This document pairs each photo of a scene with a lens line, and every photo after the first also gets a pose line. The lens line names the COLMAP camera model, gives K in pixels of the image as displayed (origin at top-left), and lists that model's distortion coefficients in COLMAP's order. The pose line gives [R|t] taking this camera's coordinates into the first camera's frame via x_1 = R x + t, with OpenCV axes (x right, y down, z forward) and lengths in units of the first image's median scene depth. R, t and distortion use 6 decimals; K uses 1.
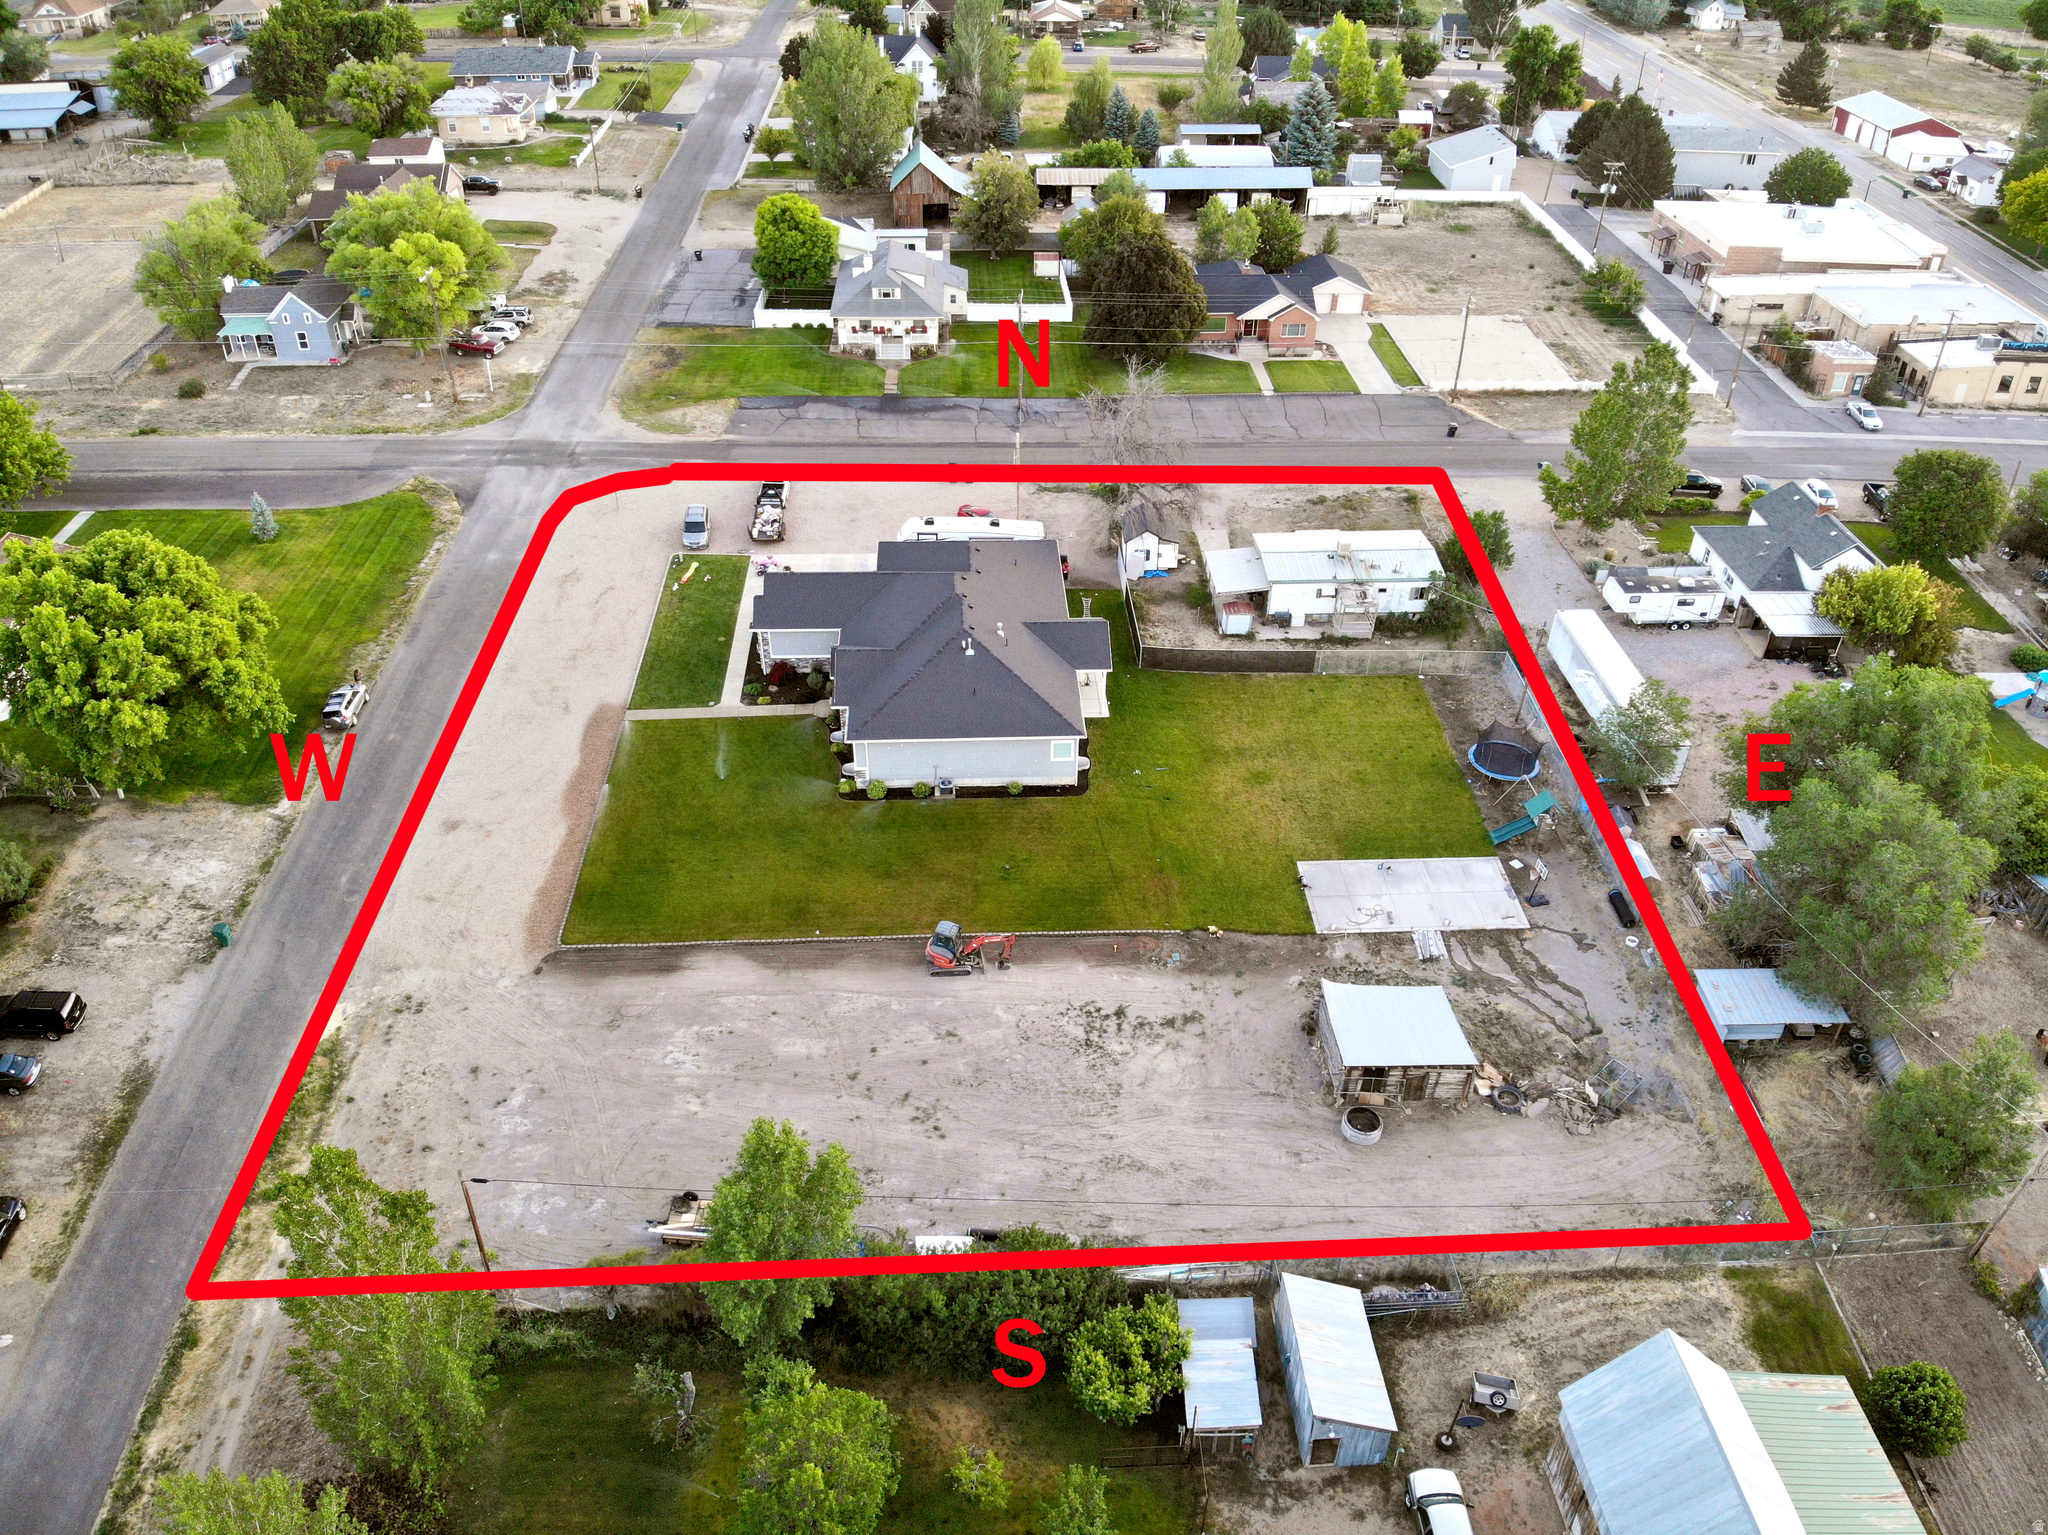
lens RADIAL K [[1523.1, 0, 1024.0], [0, 1523.1, 767.5], [0, 0, 1]] dist [0.133569, -0.263097]
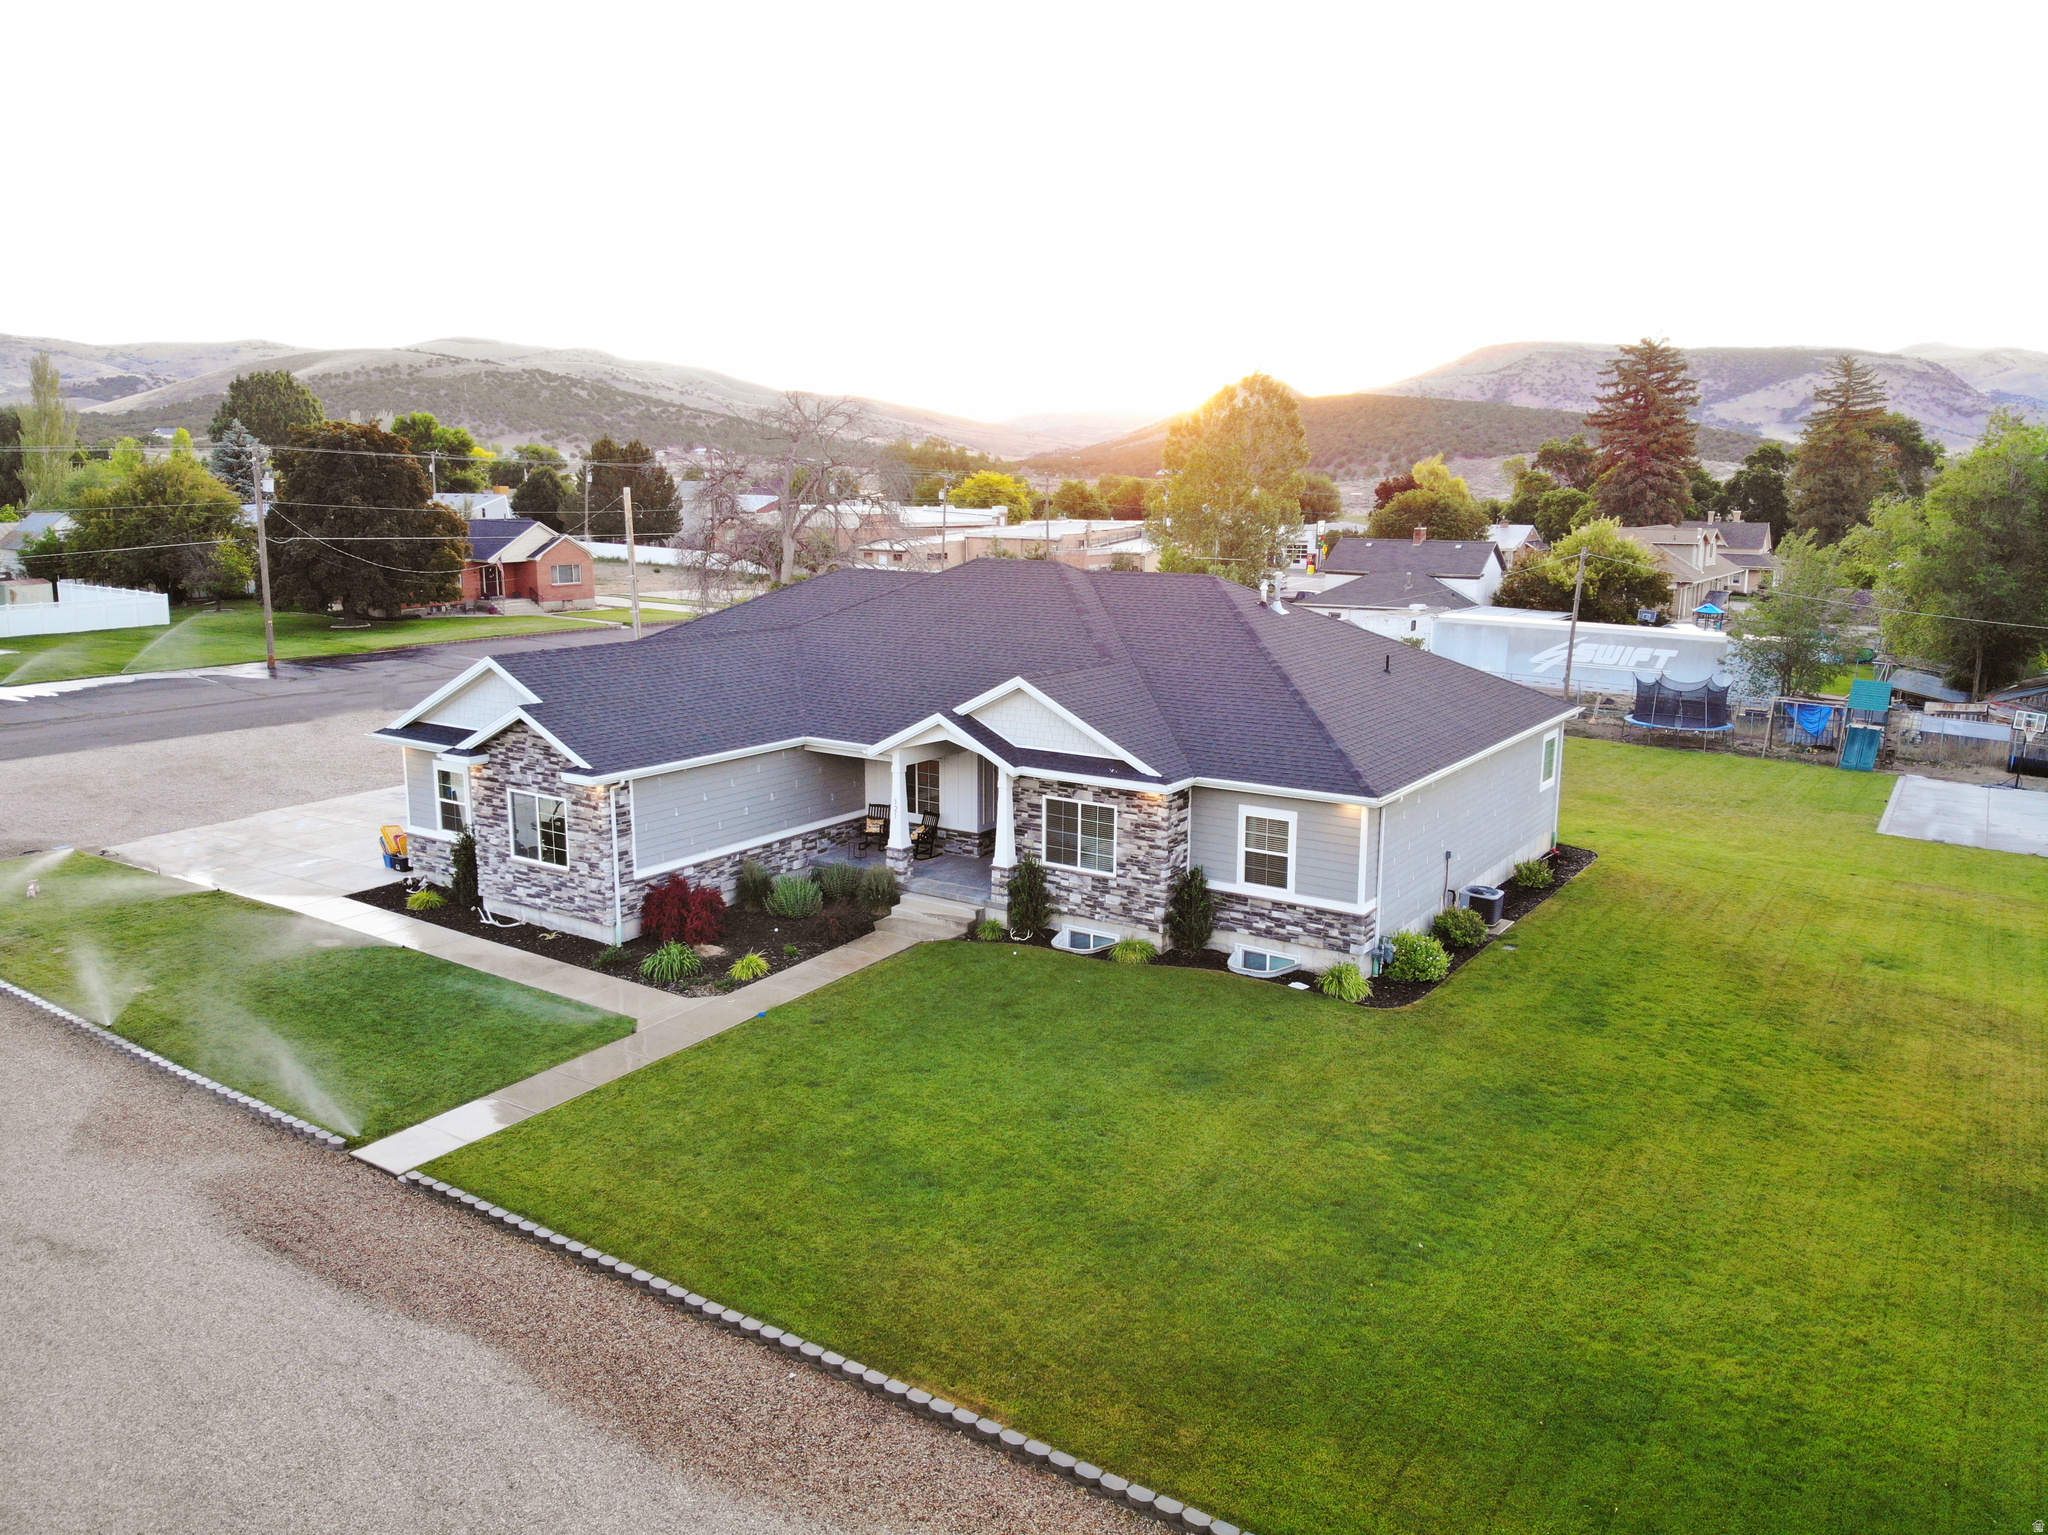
lens RADIAL K [[1514.2, 0, 1024.0], [0, 1514.2, 767.5], [0, 0, 1]] dist [0.134652, -0.298156]
pose [[0.597434, -0.155646, 0.786668, -0.420198], [0.461138, 0.869245, -0.178226, -0.001227], [-0.656067, 0.469241, 0.591091, 0.897140]]
